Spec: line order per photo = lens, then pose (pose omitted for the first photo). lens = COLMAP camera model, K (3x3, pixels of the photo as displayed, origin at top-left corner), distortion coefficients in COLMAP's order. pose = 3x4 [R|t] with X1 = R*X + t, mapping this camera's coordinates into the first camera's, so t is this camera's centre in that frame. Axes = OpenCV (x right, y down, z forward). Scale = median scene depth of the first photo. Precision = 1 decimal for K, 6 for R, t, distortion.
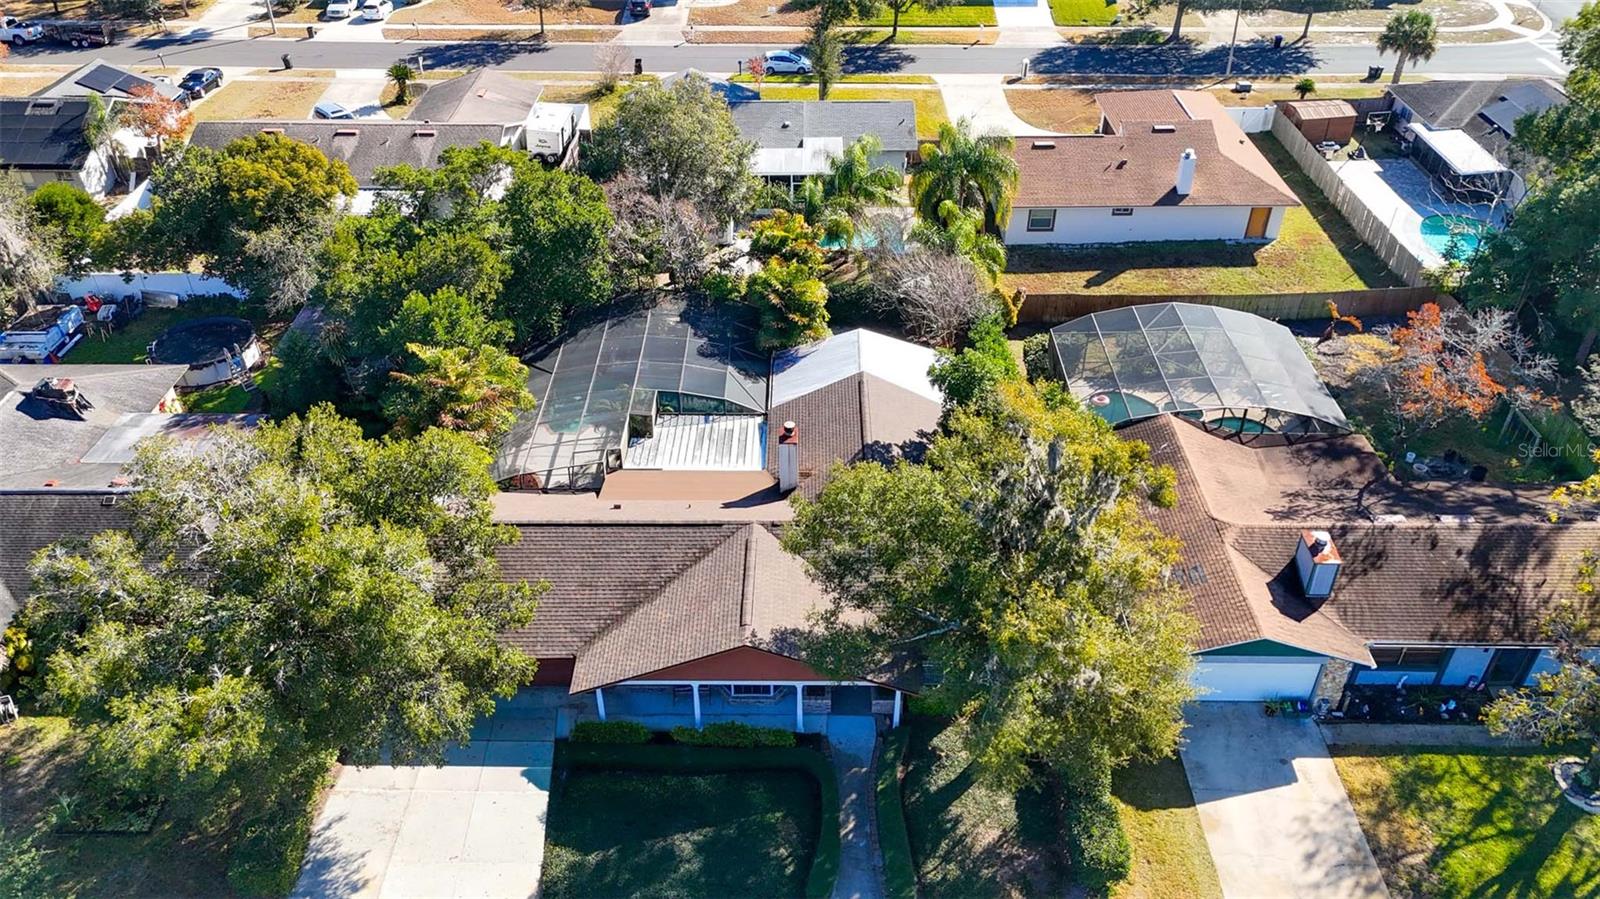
lens RADIAL K [[1173.8, 0, 796.2], [0, 1173.8, 450.9], [0, 0, 1]] dist [0.068789, -0.056466]
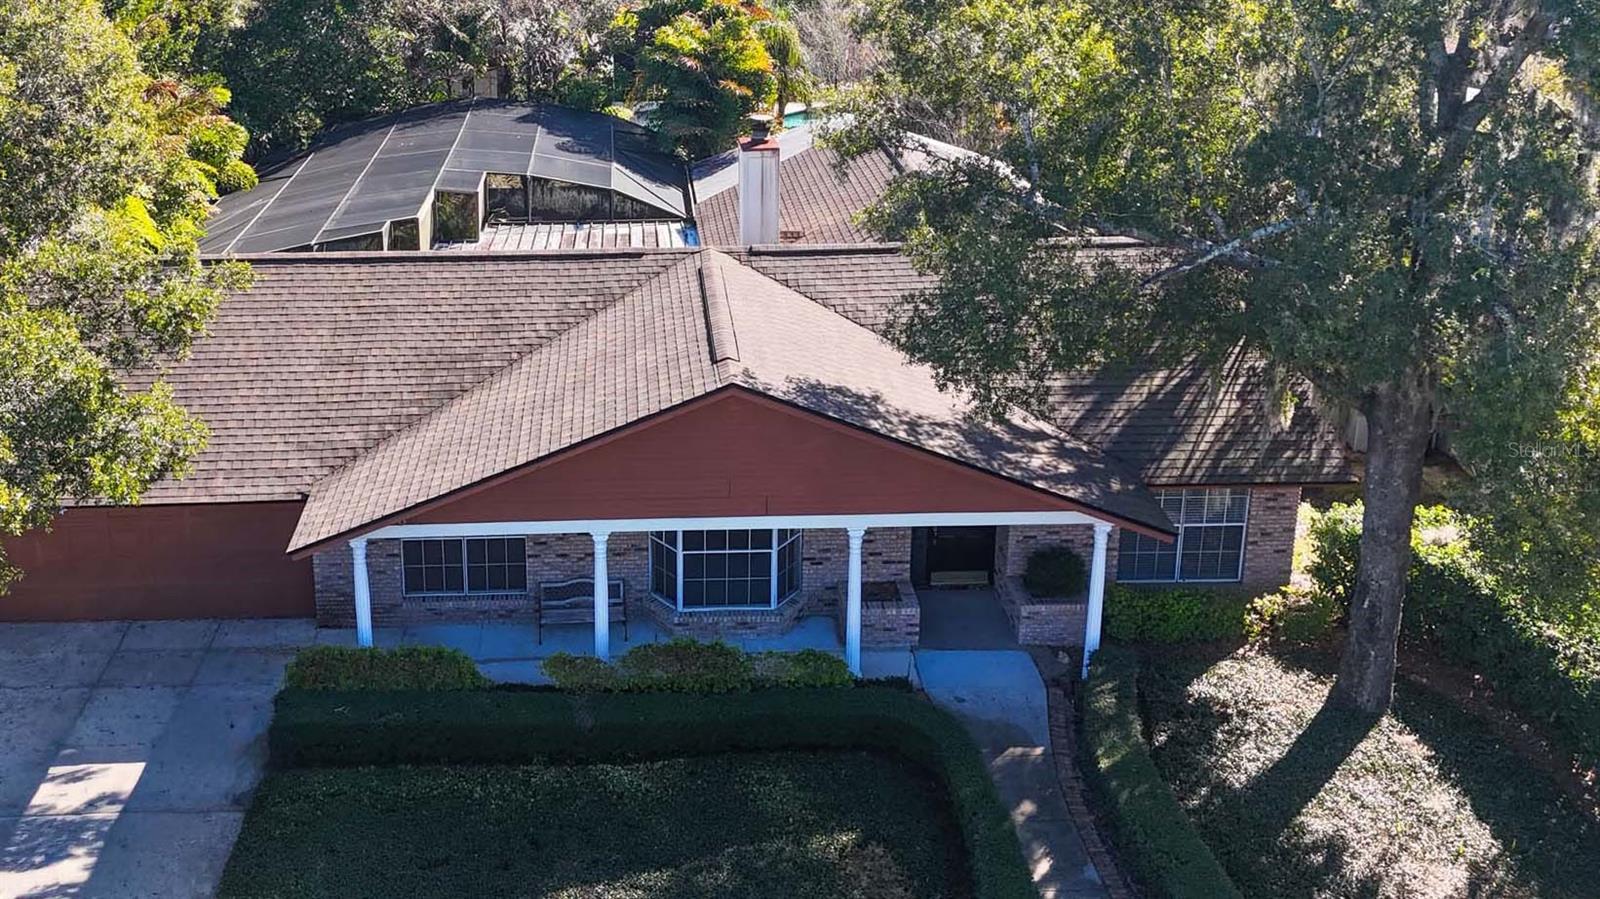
lens RADIAL K [[1503.9, 0, 660.5], [0, 1503.9, 209.2], [0, 0, 1]] dist [0.051311, -0.020714]
pose [[0.999406, -0.014191, 0.031392, -0.050937], [0.024596, 0.931953, -0.361744, 0.180550], [-0.024122, 0.362301, 0.931749, 0.303729]]
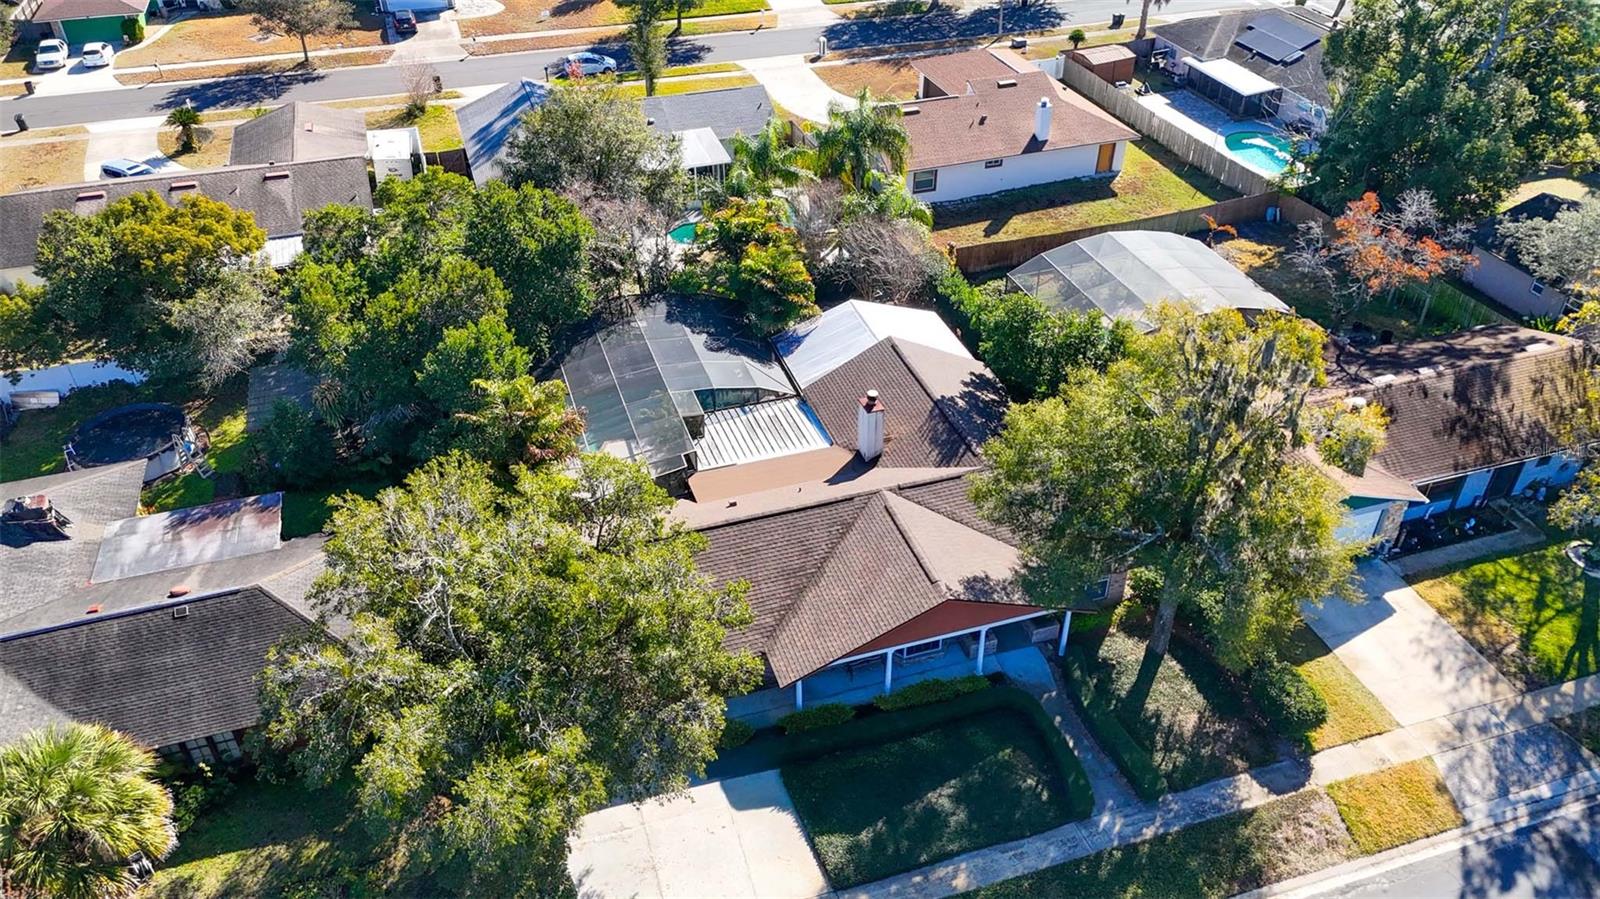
lens RADIAL K [[1173.8, 0, 796.2], [0, 1173.8, 450.9], [0, 0, 1]] dist [0.068789, -0.056466]
pose [[0.948094, -0.188945, 0.255769, -0.249929], [0.188901, 0.981678, 0.024974, -0.008149], [-0.255802, 0.024637, 0.966415, 0.020597]]
